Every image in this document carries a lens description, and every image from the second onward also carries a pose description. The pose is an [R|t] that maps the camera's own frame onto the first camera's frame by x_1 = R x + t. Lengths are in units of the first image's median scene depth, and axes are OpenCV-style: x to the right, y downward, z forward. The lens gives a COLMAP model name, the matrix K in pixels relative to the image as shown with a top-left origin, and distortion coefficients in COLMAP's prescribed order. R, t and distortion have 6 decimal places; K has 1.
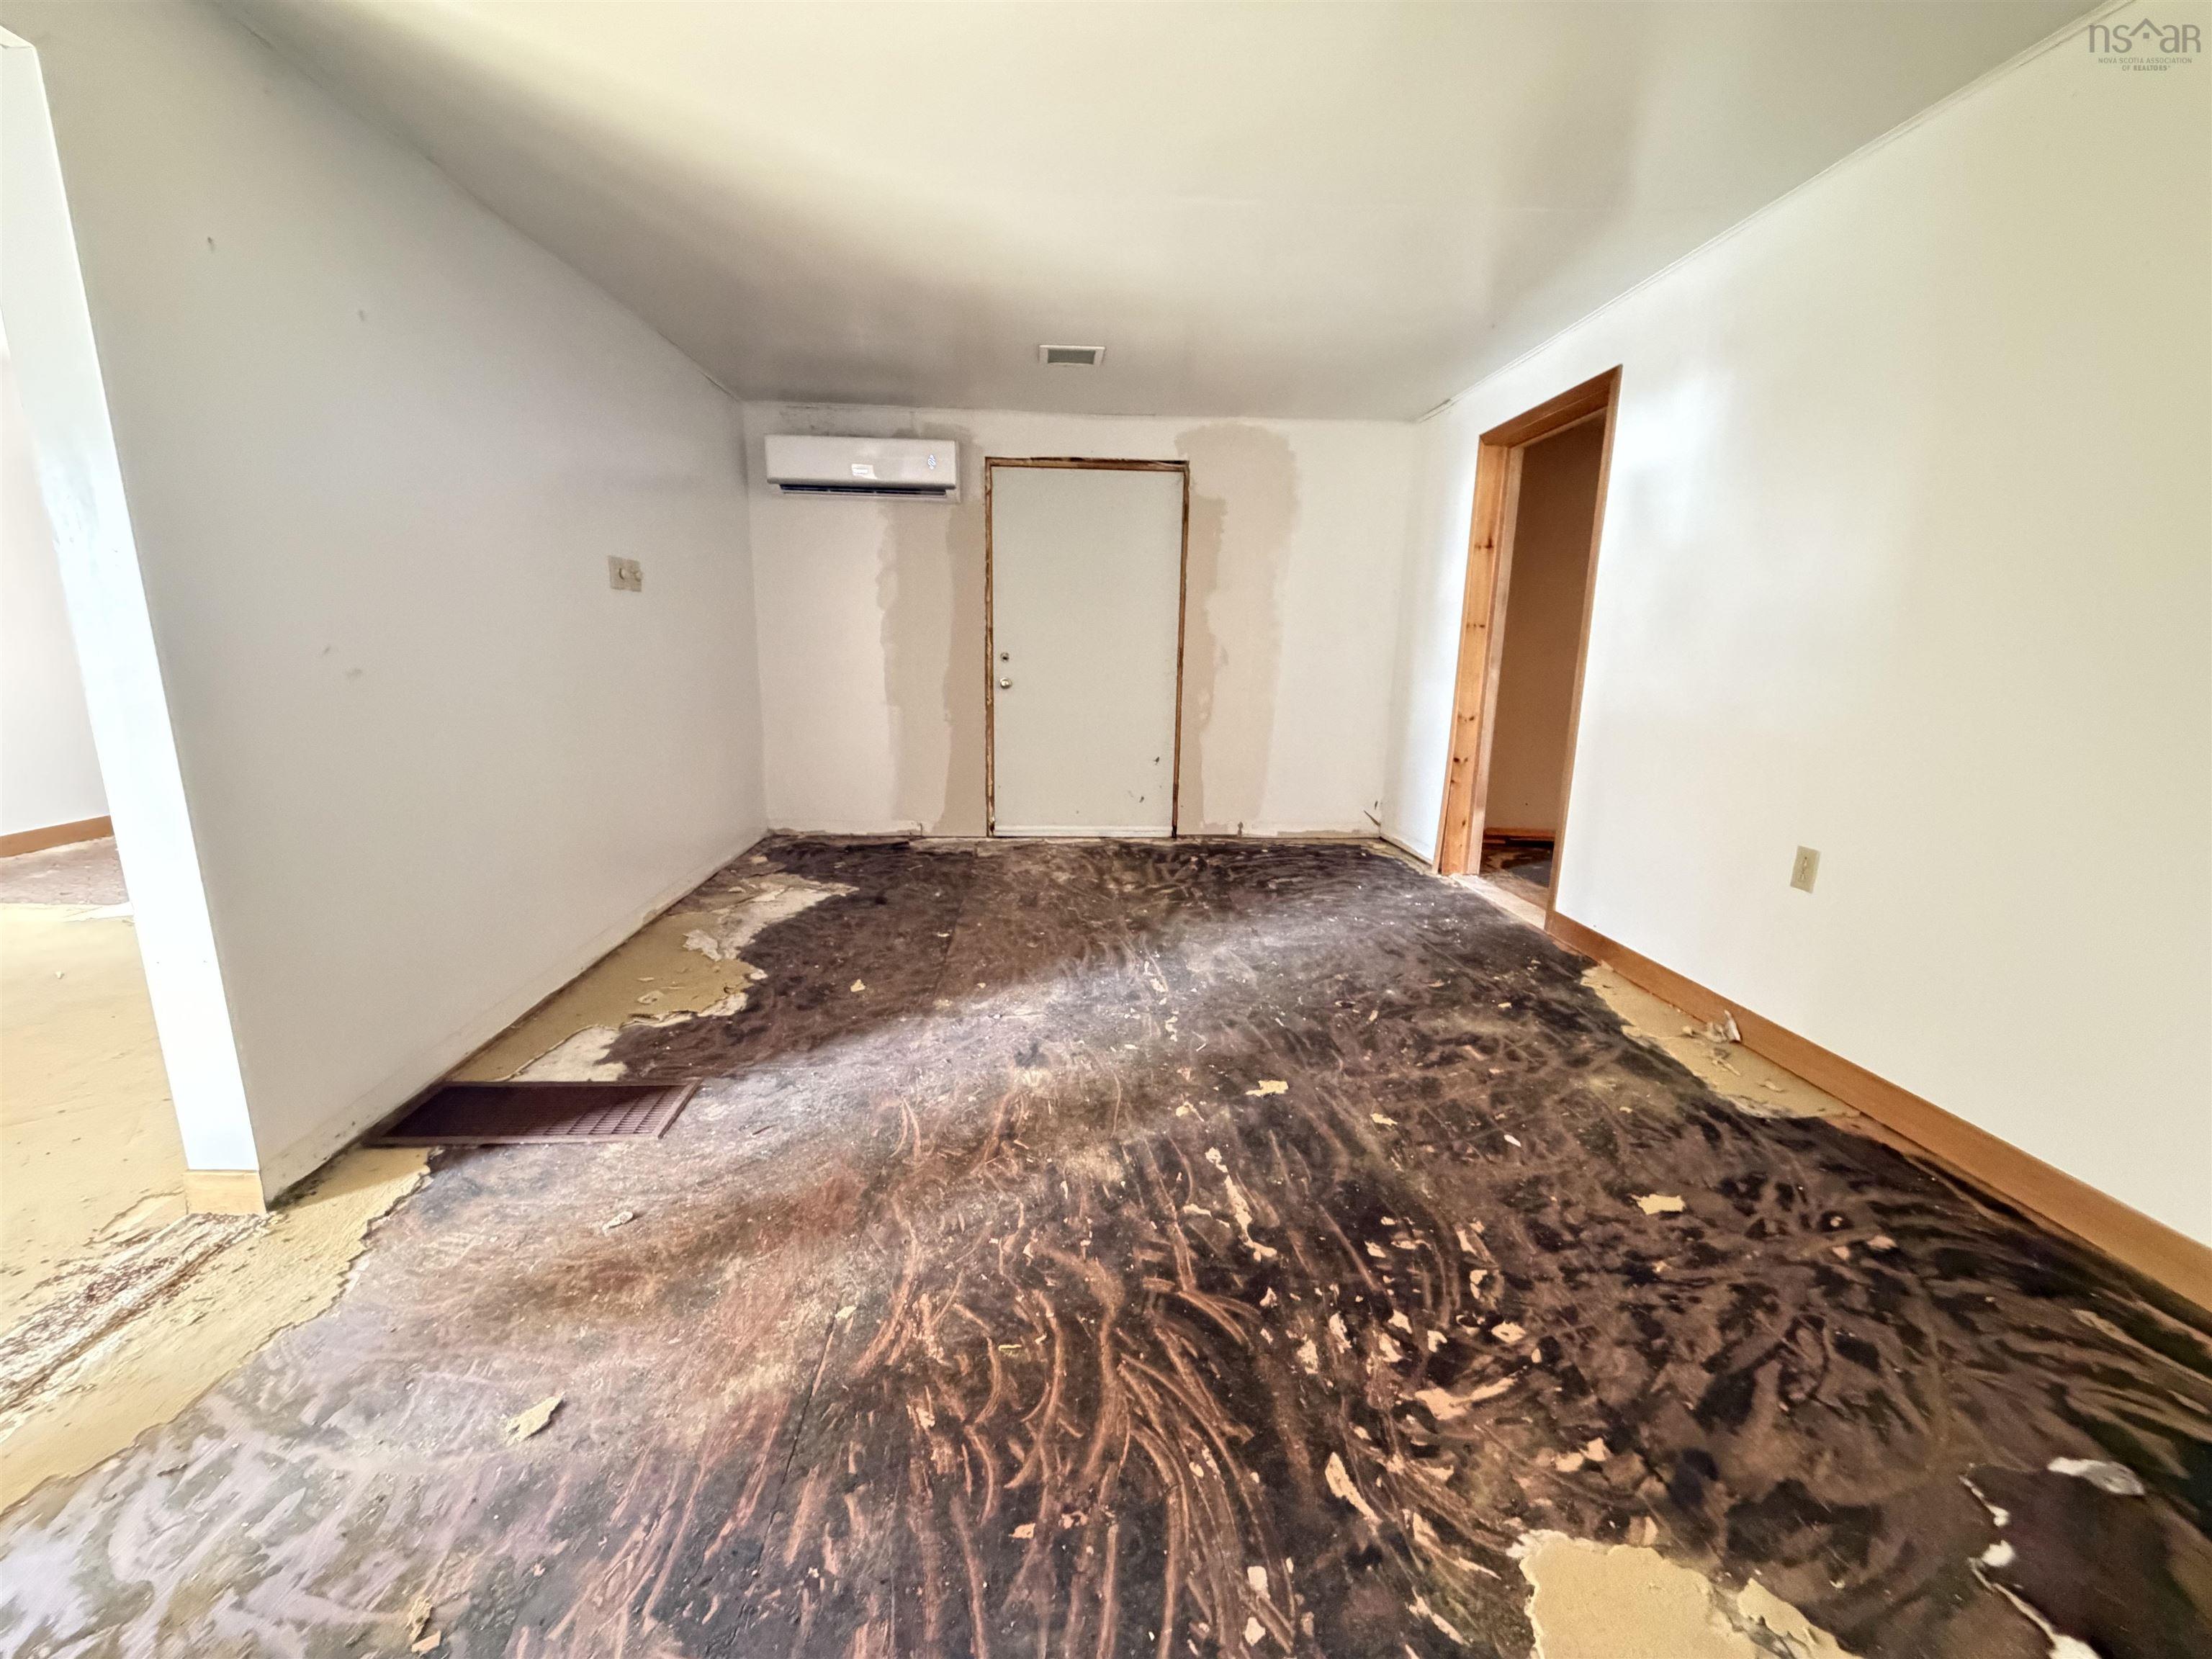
lens RADIAL K [[880.2, 0, 1100.1], [0, 880.2, 827.5], [0, 0, 1]] dist [-0.001072, -0.000292]
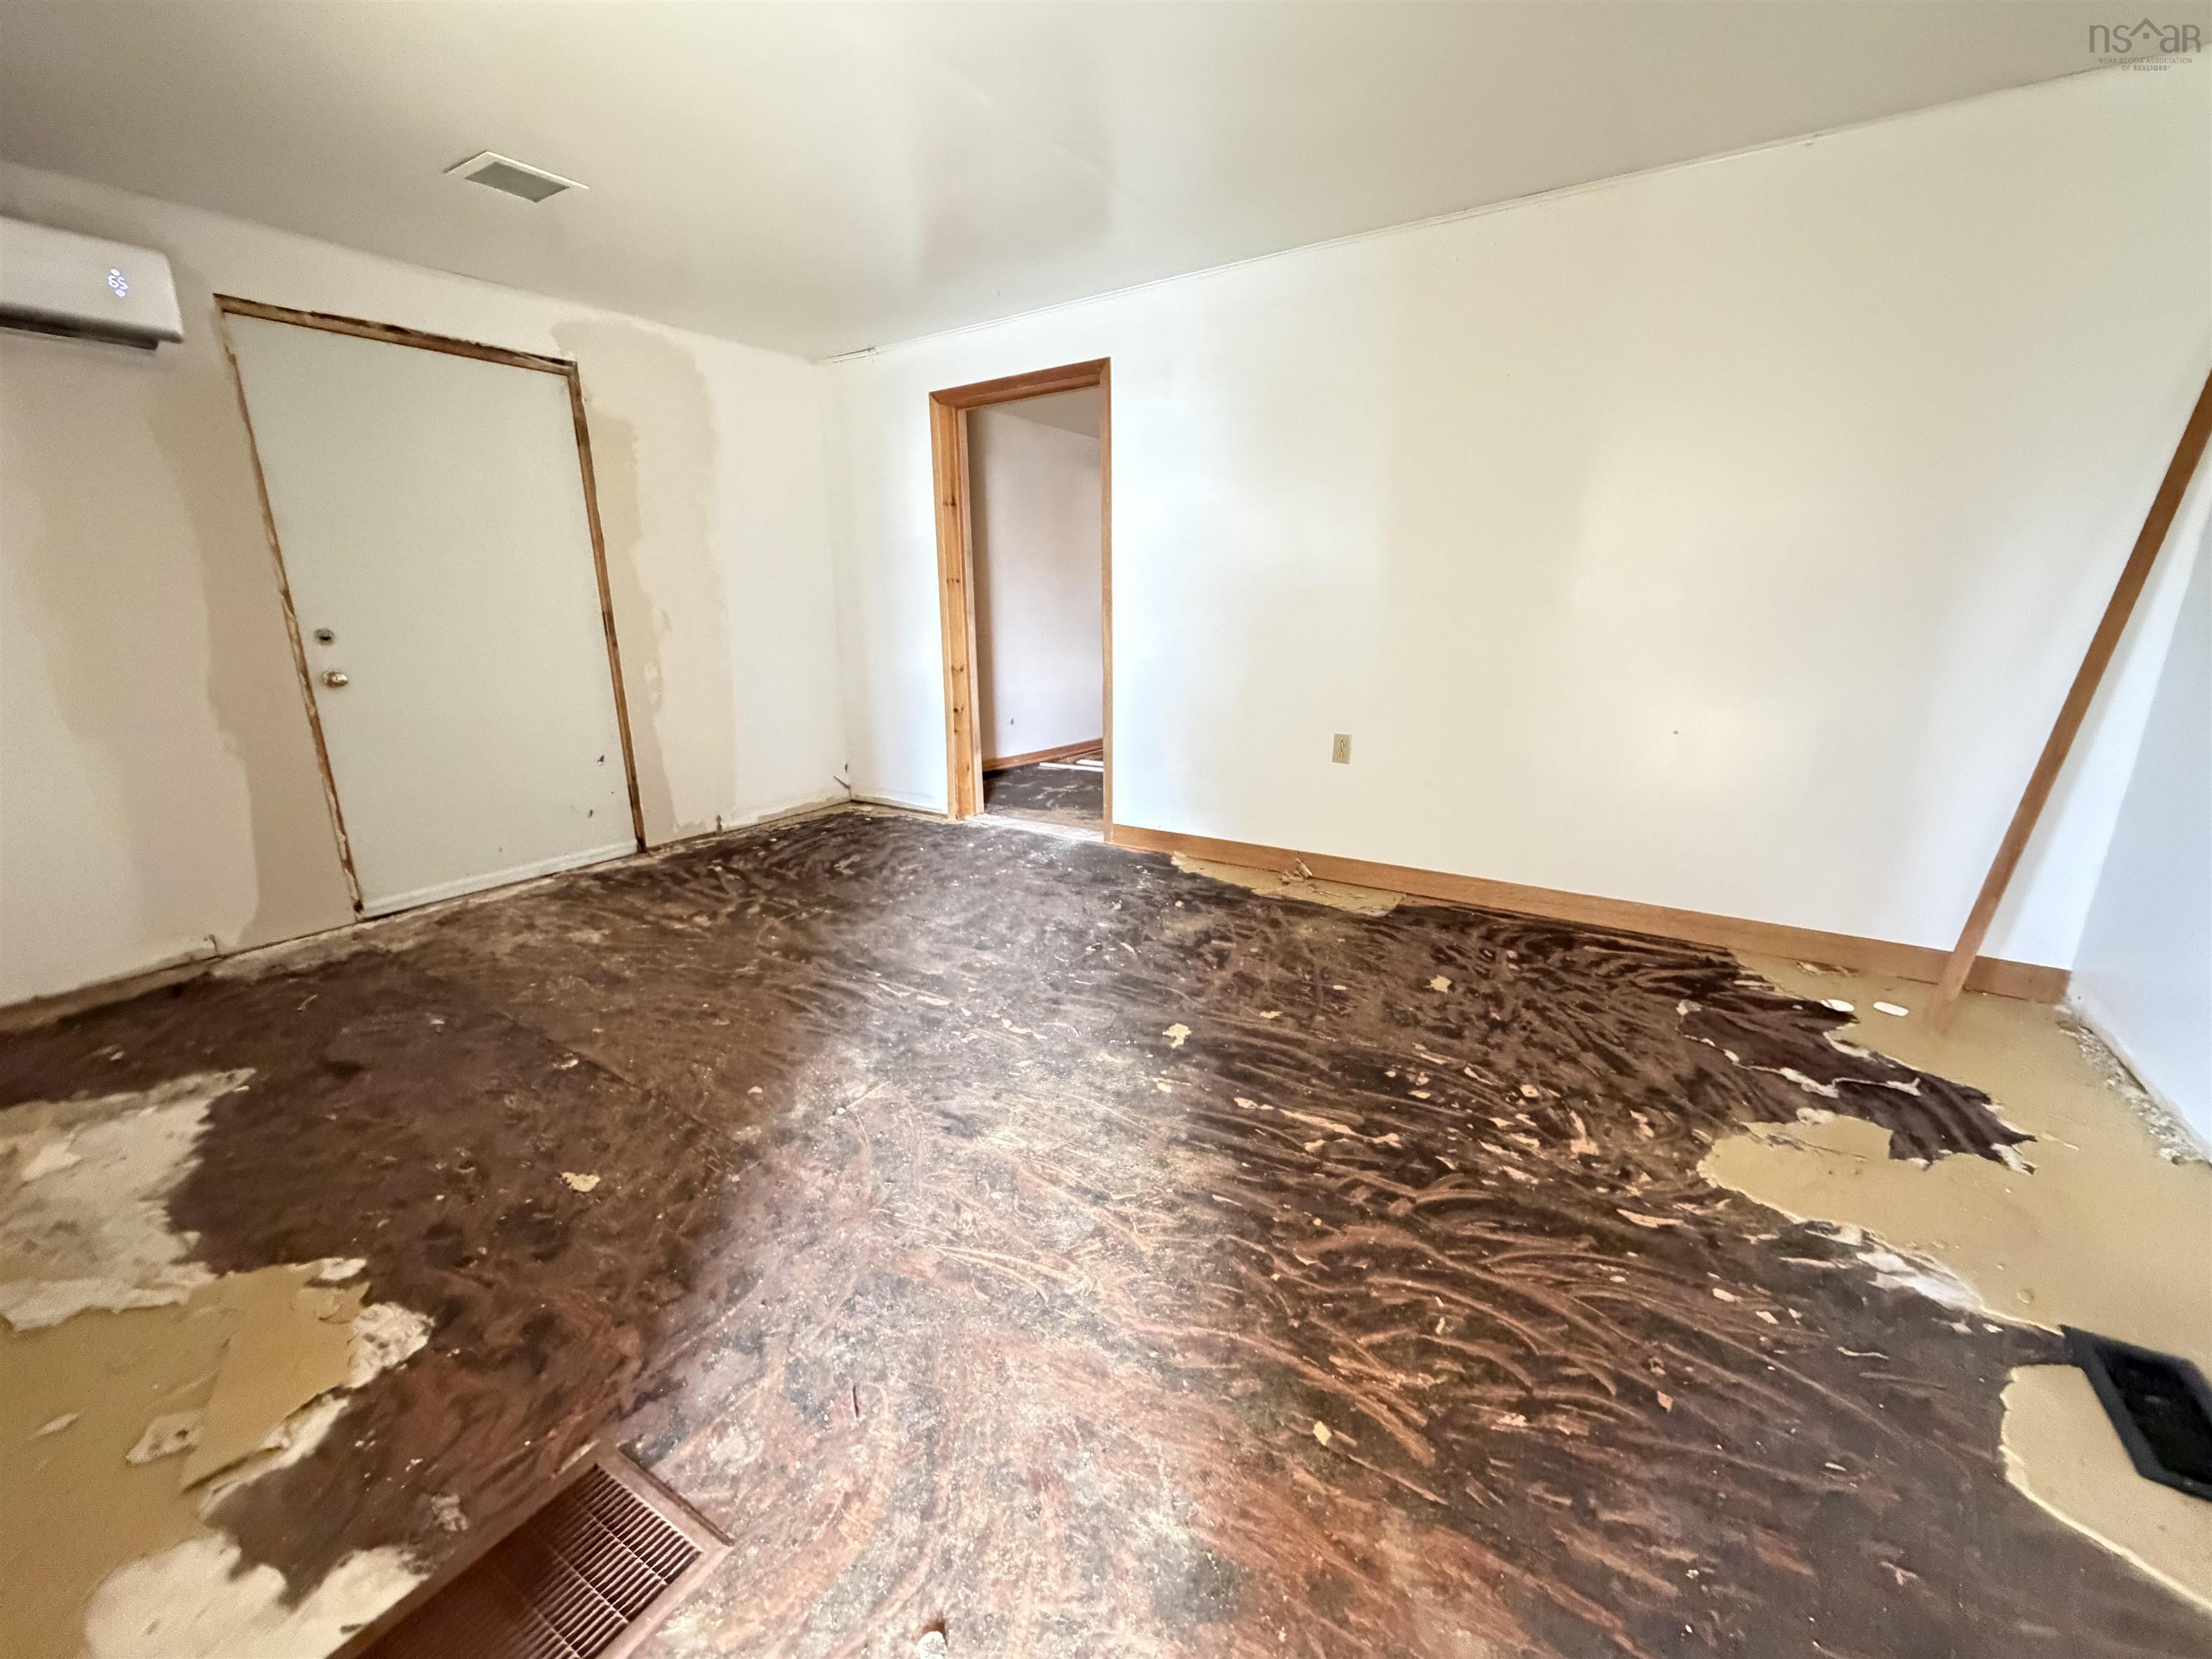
lens RADIAL K [[880.2, 0, 1100.1], [0, 880.2, 827.5], [0, 0, 1]] dist [-0.001072, -0.000292]
pose [[0.602207, -0.224346, 0.766169, -0.575622], [0.181134, 0.973071, 0.142559, -0.103239], [-0.777520, 0.052929, 0.626627, 0.378970]]
